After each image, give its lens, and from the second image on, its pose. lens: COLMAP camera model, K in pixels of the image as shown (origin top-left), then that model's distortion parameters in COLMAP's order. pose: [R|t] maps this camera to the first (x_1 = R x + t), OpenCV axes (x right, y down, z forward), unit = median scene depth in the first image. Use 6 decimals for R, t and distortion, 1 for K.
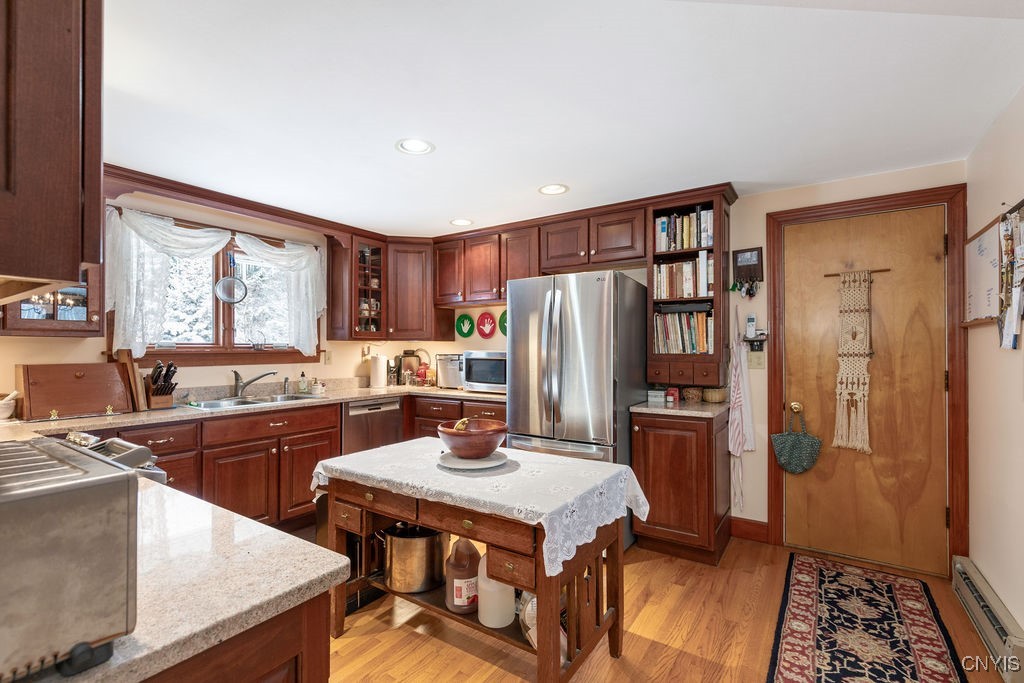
lens RADIAL K [[457.5, 0, 510.0], [0, 457.5, 346.4], [0, 0, 1]] dist [0.002292, -0.000290]
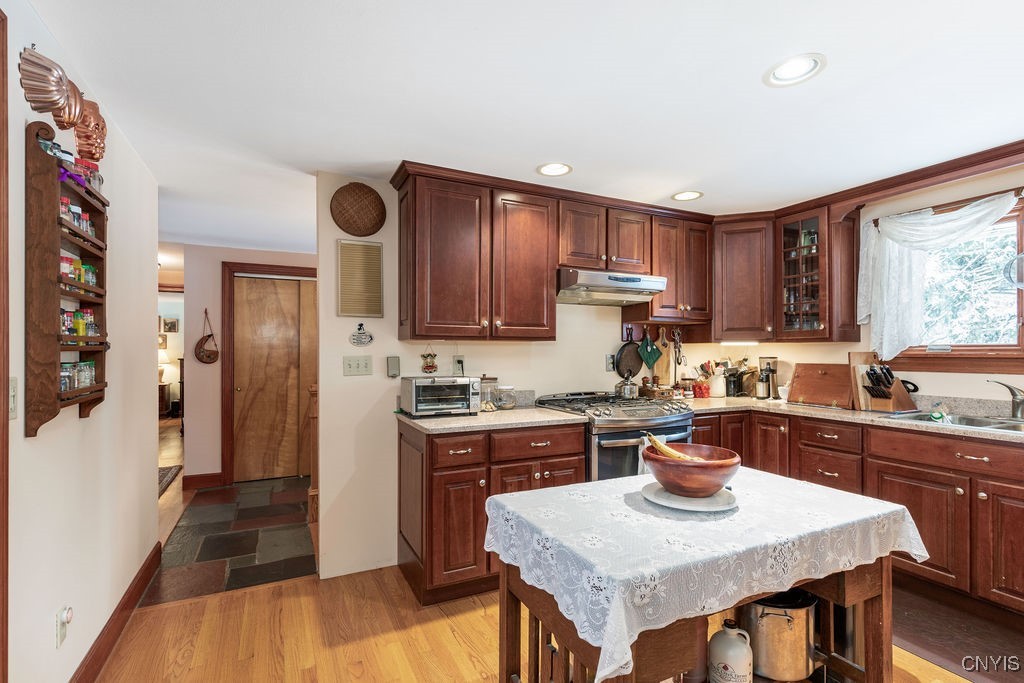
lens RADIAL K [[473.9, 0, 506.4], [0, 473.9, 350.7], [0, 0, 1]] dist [0.001877, -0.000457]
pose [[-0.496286, 0.000729, -0.868159, 0.457849], [0.005701, 0.999981, -0.002420, 0.000799], [0.868141, -0.006150, -0.496280, 0.675365]]
